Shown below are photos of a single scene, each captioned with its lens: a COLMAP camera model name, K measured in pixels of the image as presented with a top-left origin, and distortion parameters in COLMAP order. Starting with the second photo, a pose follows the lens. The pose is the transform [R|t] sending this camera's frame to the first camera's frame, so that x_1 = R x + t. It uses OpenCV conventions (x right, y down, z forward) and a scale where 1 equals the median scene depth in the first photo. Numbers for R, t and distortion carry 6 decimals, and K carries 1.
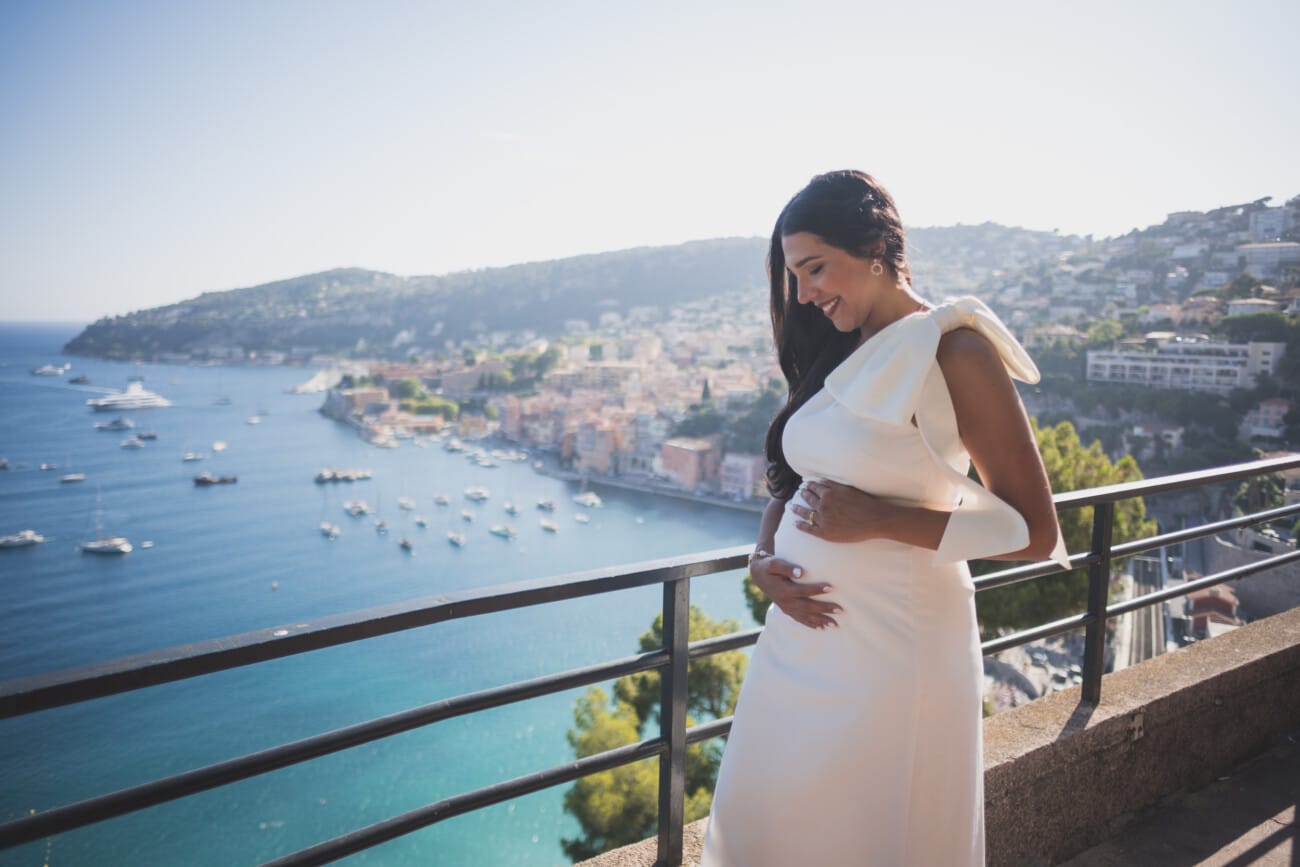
lens RADIAL K [[923.1, 0, 645.9], [0, 923.1, 426.2], [0, 0, 1]] dist [-0.017555, 0.012036]
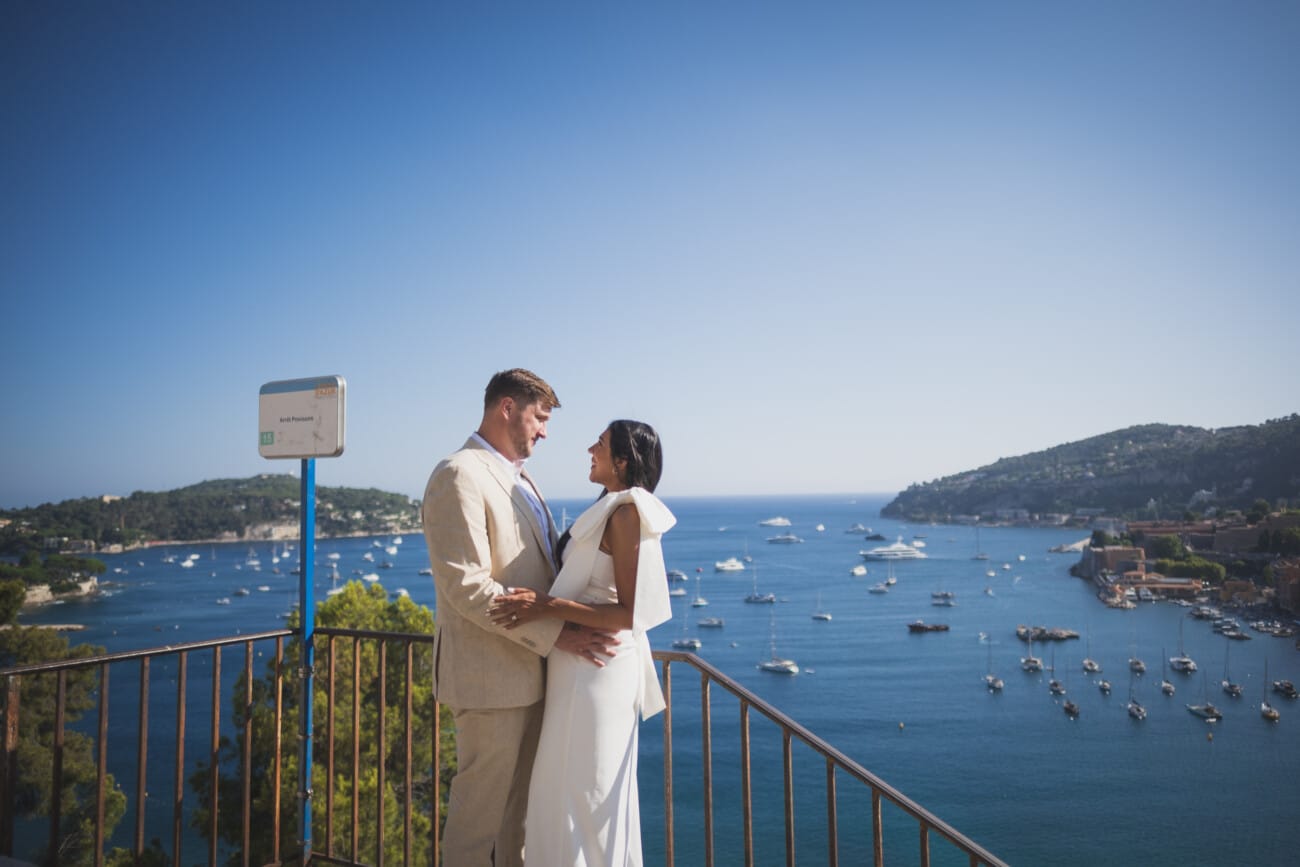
lens RADIAL K [[923.1, 0, 664.0], [0, 923.1, 431.9], [0, 0, 1]] dist [-0.017555, 0.012036]
pose [[0.685407, -0.070396, -0.724749, 0.049089], [-0.056522, 0.987169, -0.149339, 0.007751], [0.725963, 0.143322, 0.672634, 0.034013]]
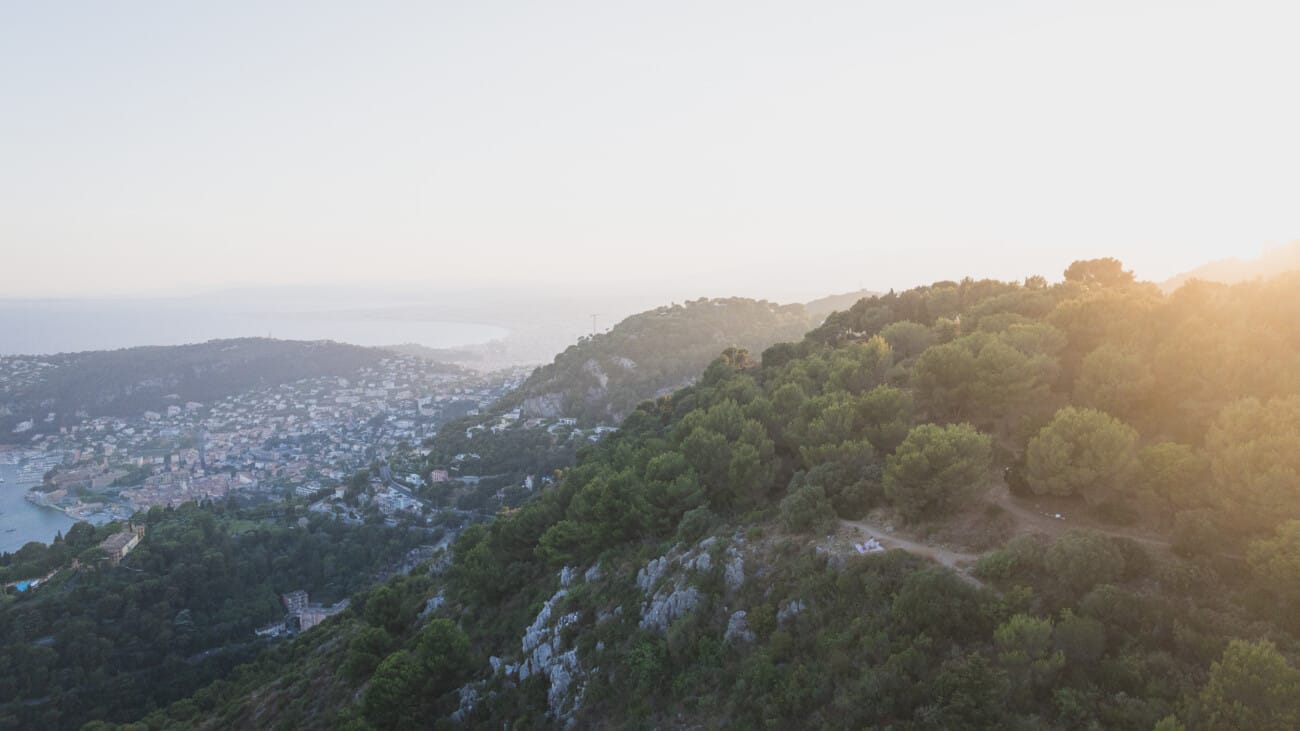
lens RADIAL K [[923.5, 0, 649.4], [0, 923.5, 365.3], [0, 0, 1]] dist [-0.019544, 0.013256]
pose [[0.908138, -0.064900, 0.413610, 0.099767], [0.073358, 0.997295, -0.004582, -0.202256], [-0.412194, 0.034502, 0.910442, -1.491287]]
